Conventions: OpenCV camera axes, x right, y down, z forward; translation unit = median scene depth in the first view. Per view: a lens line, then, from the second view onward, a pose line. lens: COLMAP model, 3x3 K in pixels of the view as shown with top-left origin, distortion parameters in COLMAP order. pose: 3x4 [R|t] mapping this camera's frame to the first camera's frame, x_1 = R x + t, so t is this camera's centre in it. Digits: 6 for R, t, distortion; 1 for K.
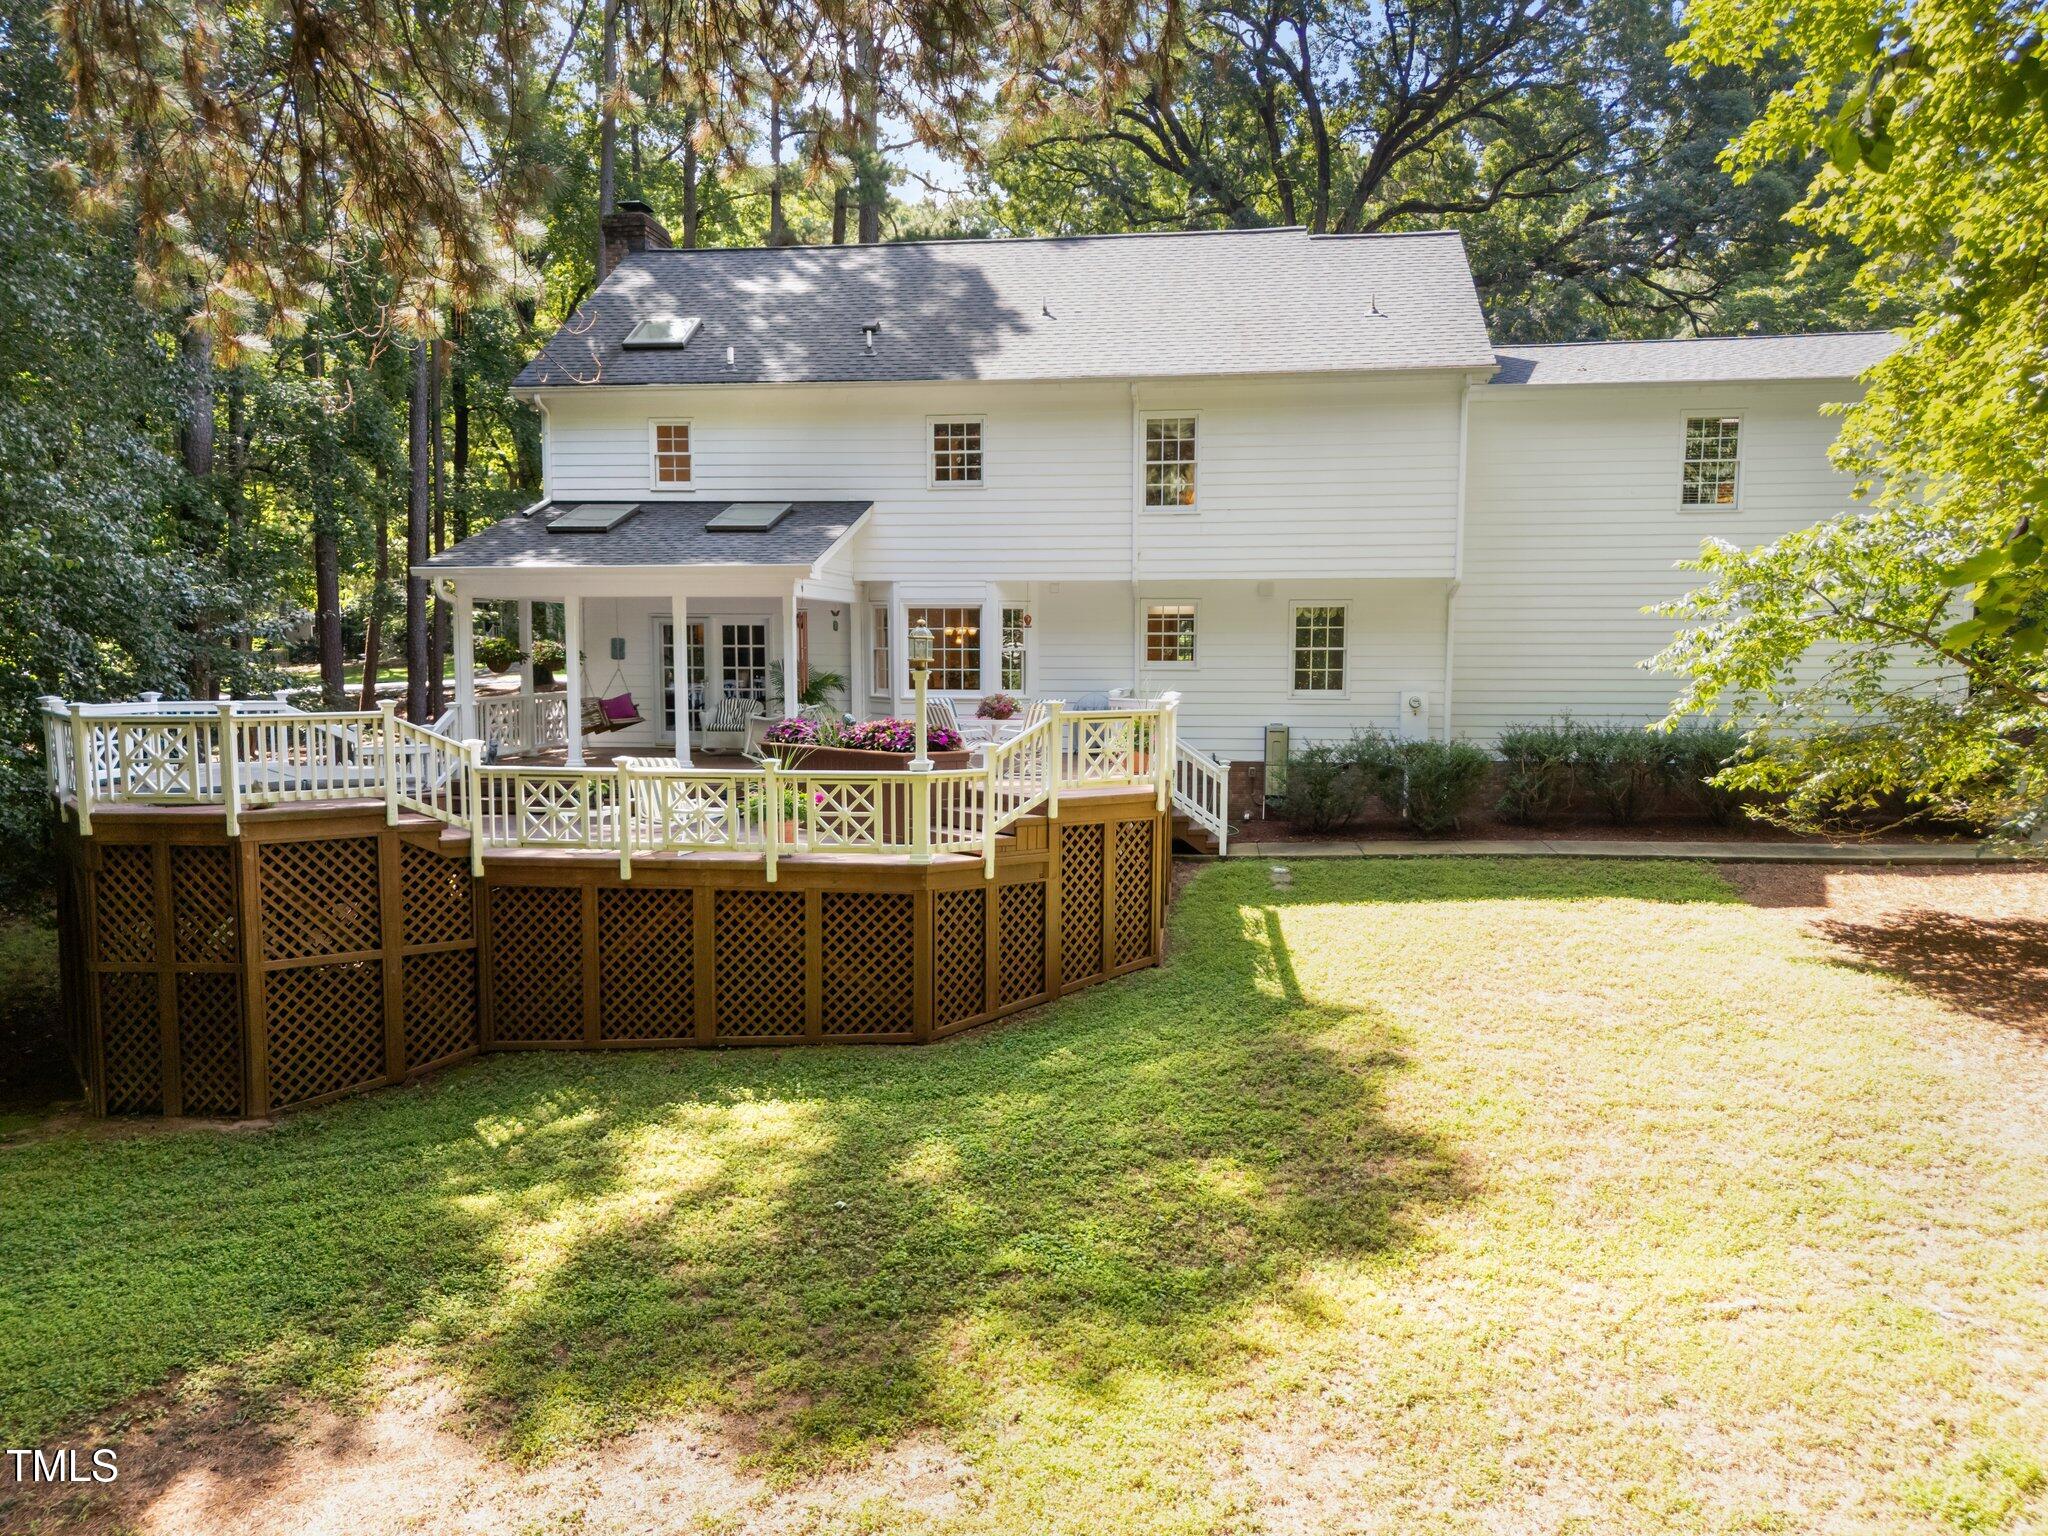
lens RADIAL K [[1463.6, 0, 1003.4], [0, 1463.6, 780.2], [0, 0, 1]] dist [0.172399, -0.339493]
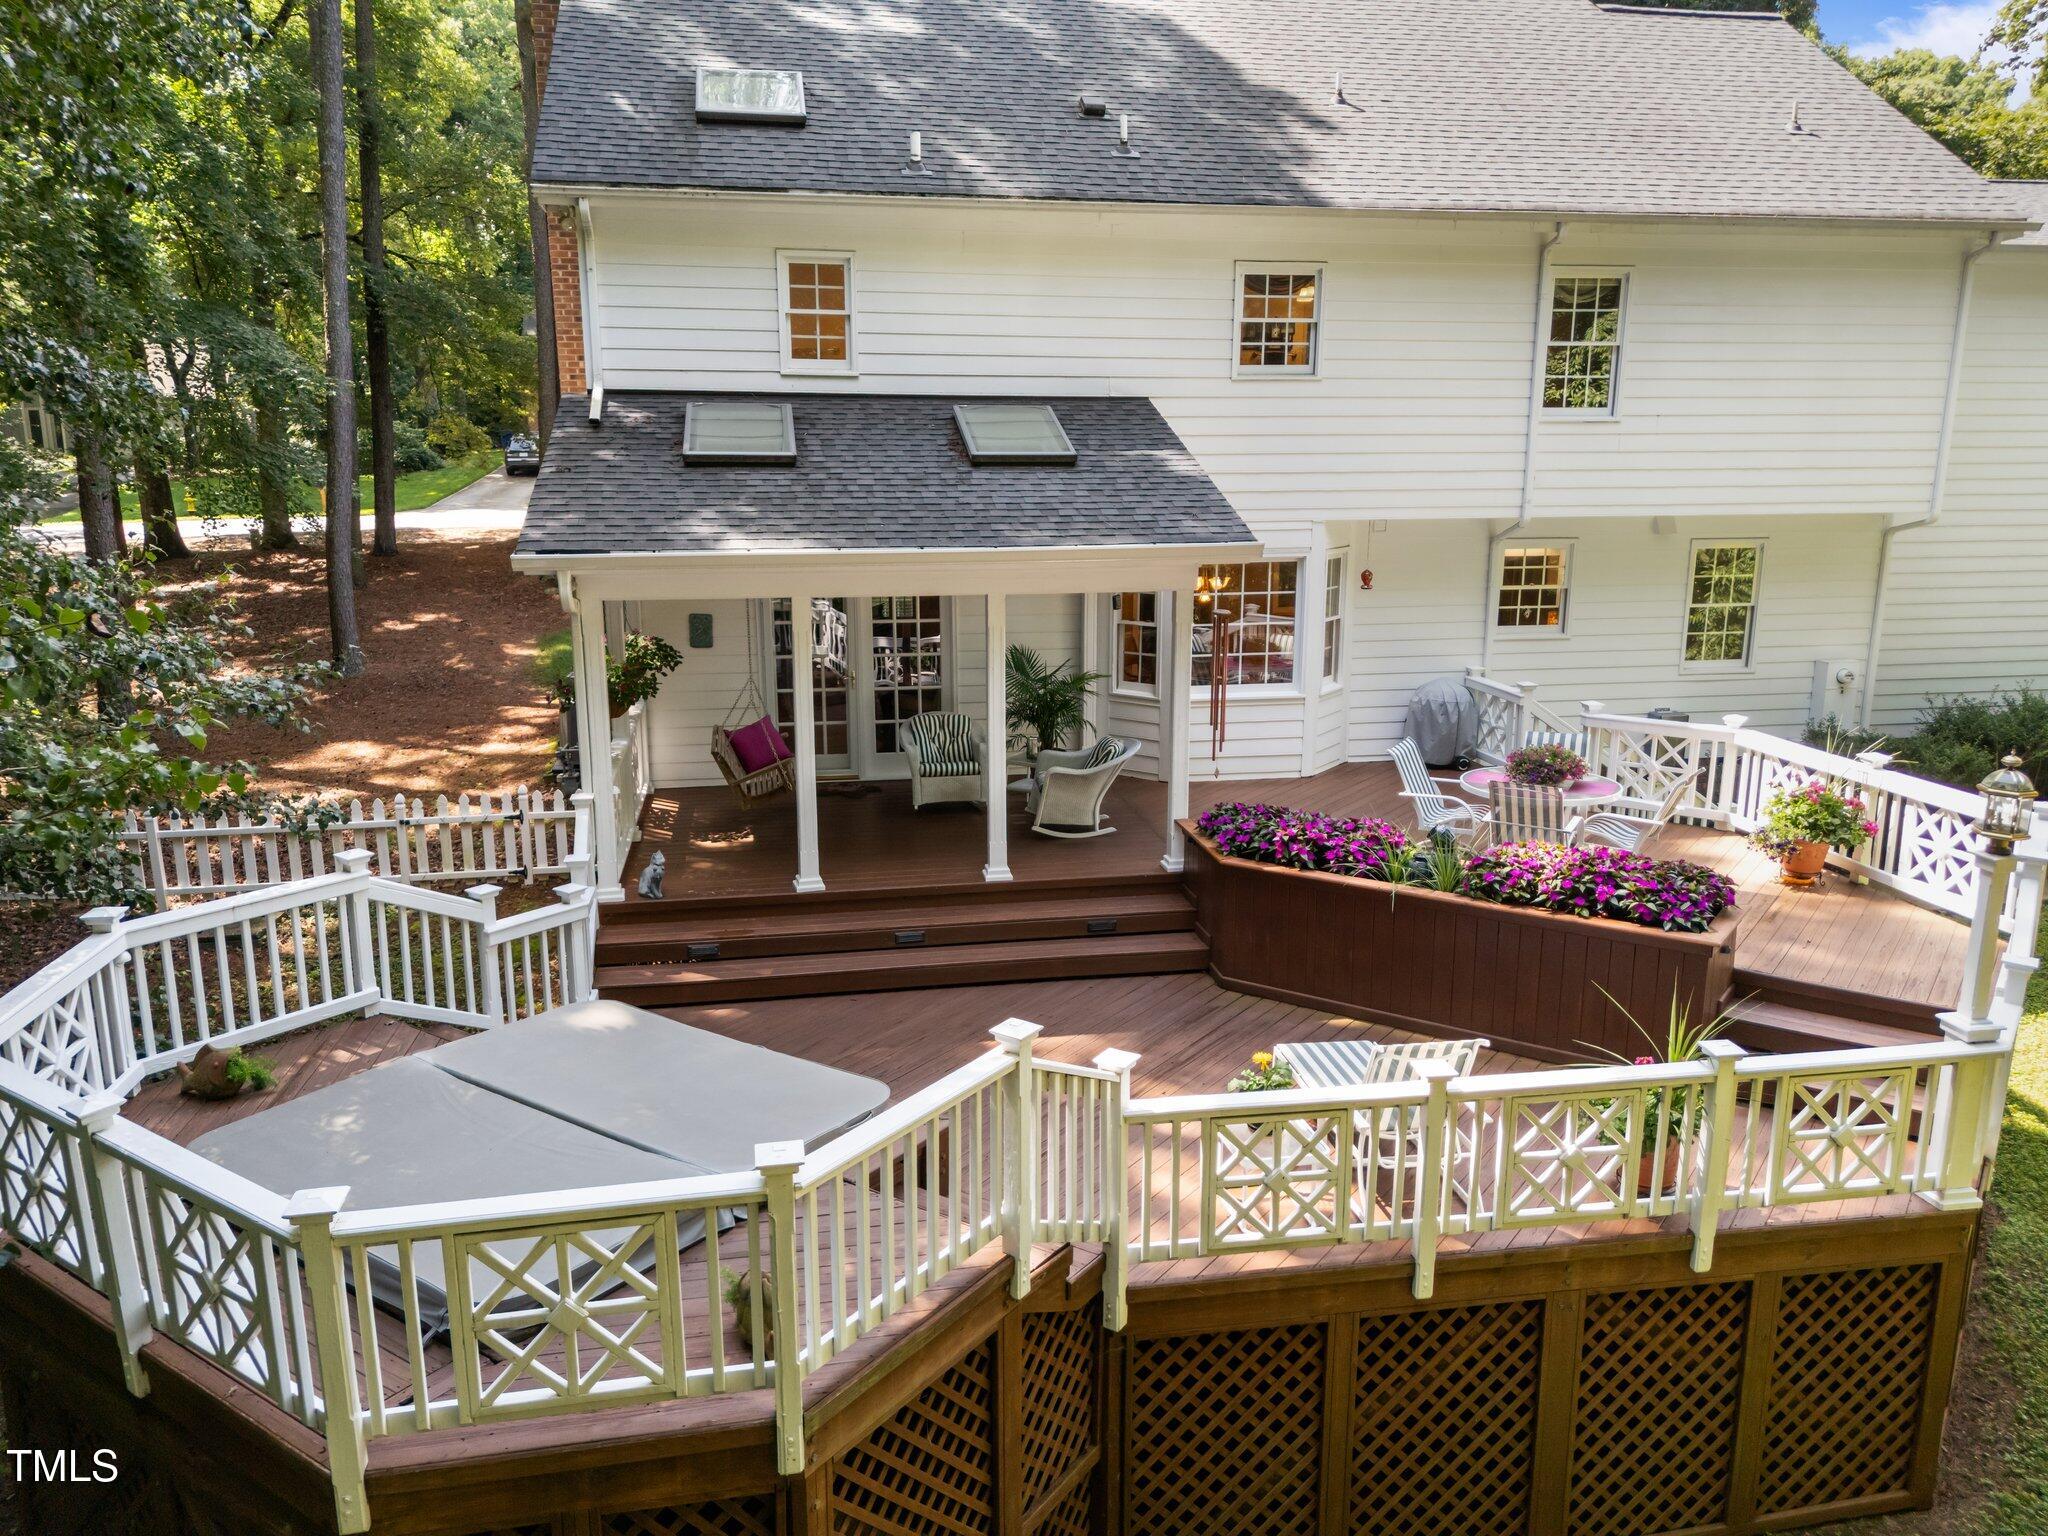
lens RADIAL K [[1493.8, 0, 1019.7], [0, 1493.8, 765.6], [0, 0, 1]] dist [0.101561, -0.139791]
pose [[0.951263, -0.067879, 0.300817, -0.347182], [0.028734, 0.990740, 0.132695, -0.119696], [-0.307039, -0.117584, 0.944405, 0.387220]]
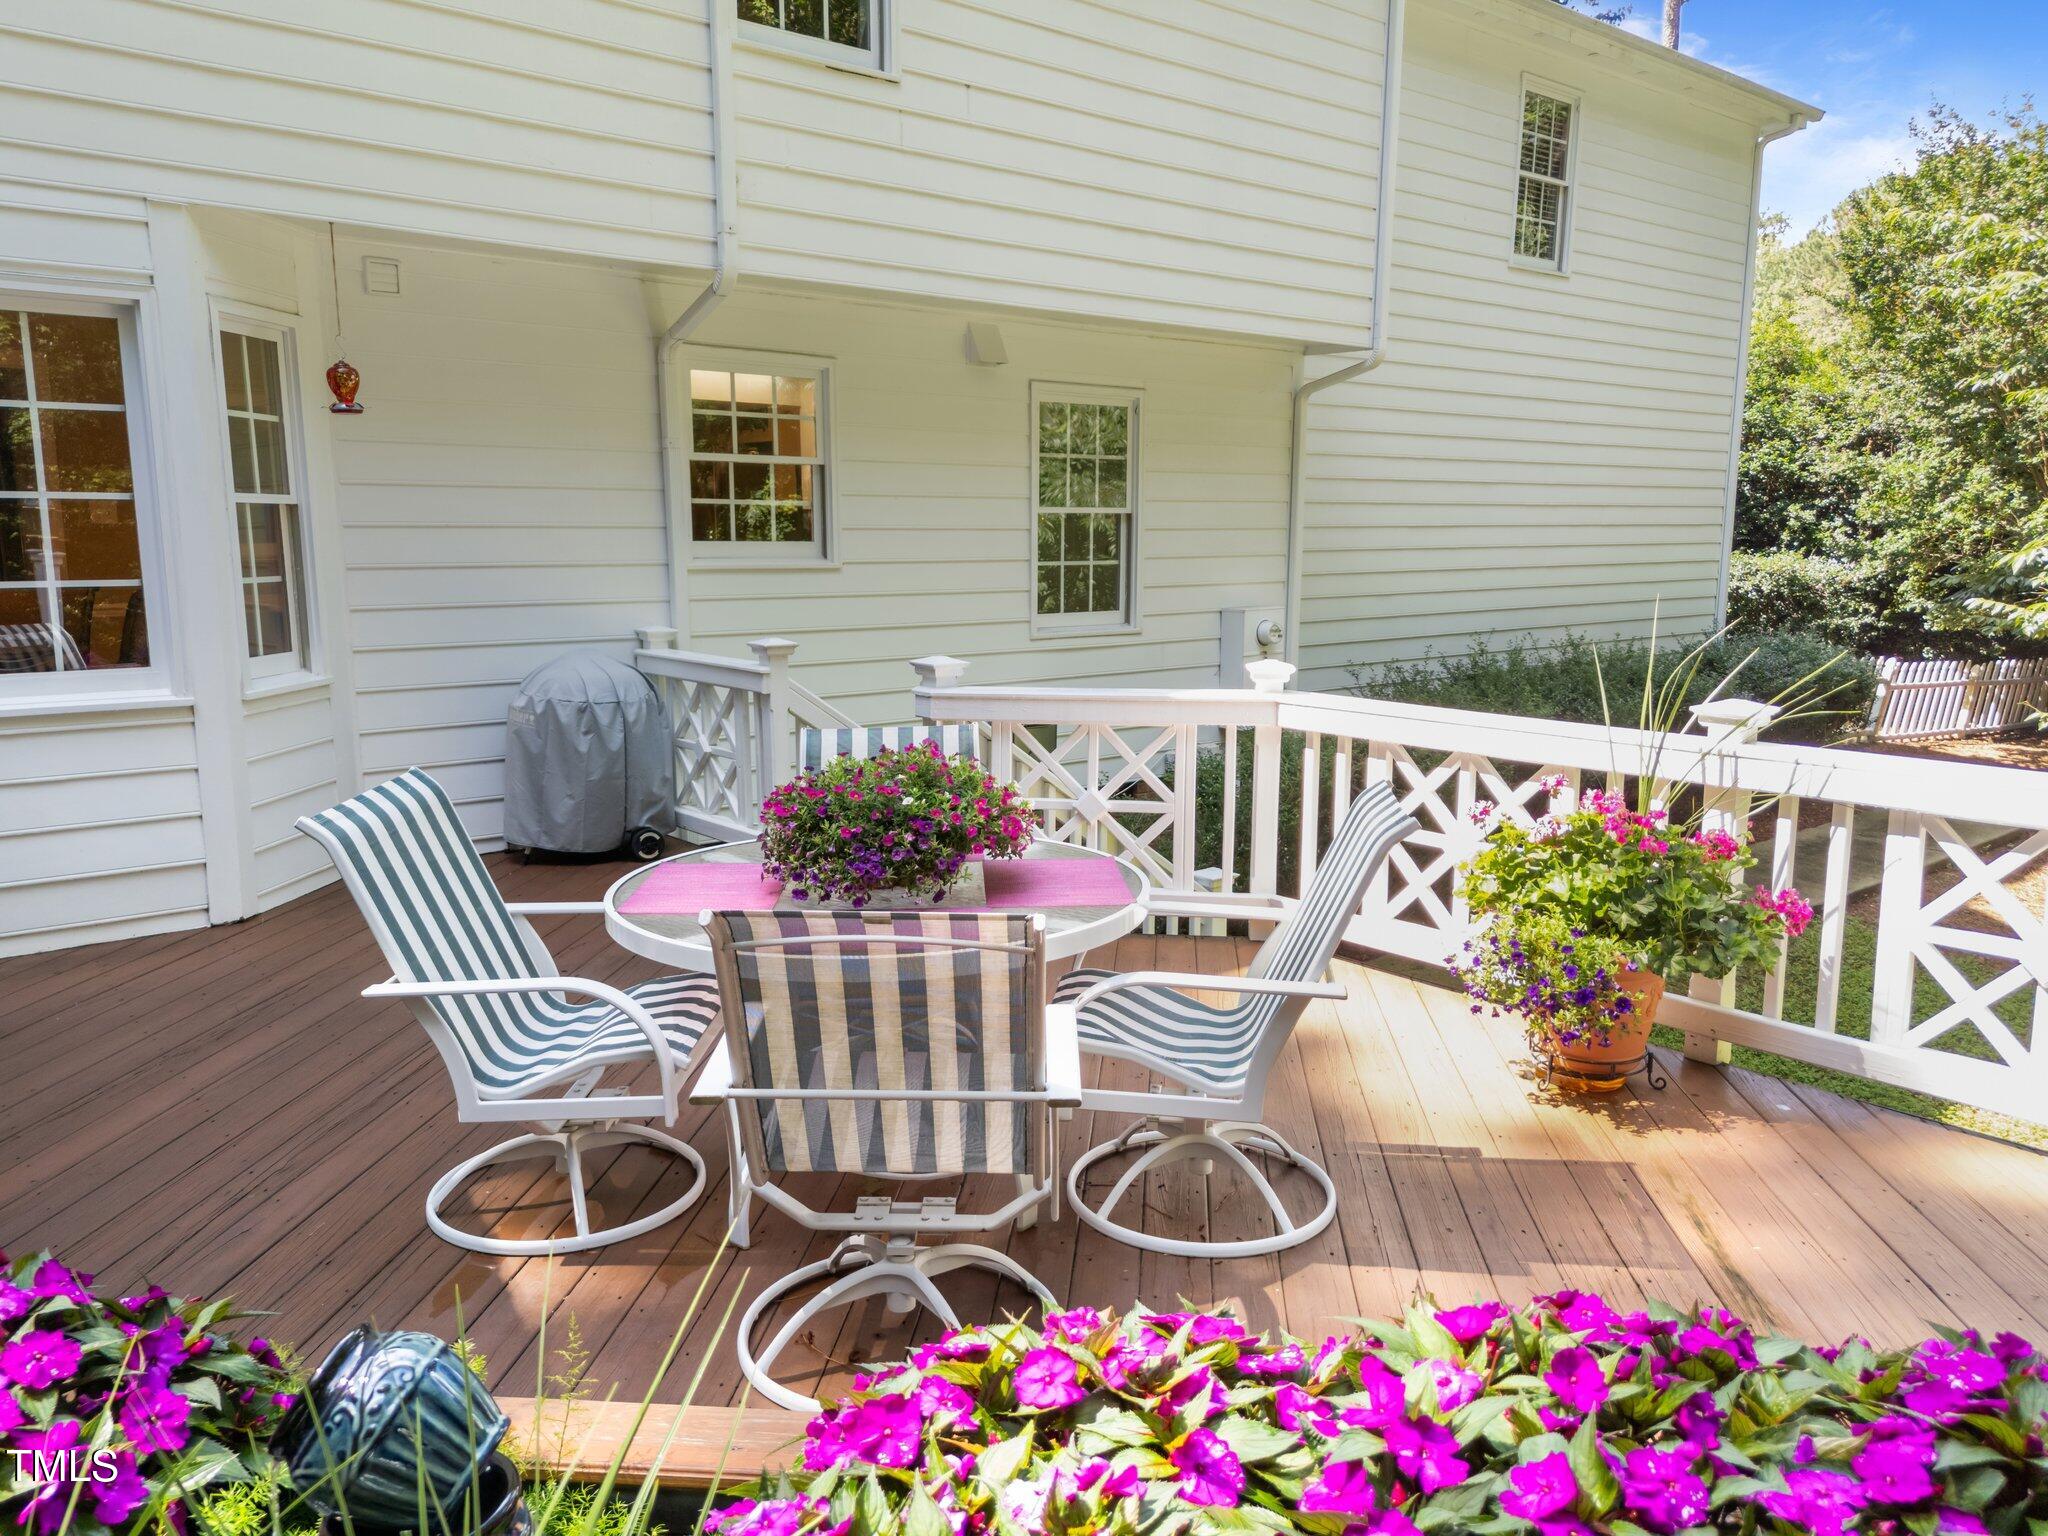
lens RADIAL K [[1493.8, 0, 1019.7], [0, 1493.8, 765.6], [0, 0, 1]] dist [0.101561, -0.139791]
pose [[0.673372, -0.116912, 0.730001, -0.103451], [0.064310, 0.992937, 0.099700, -0.061637], [-0.736502, -0.020189, 0.676134, 0.733583]]
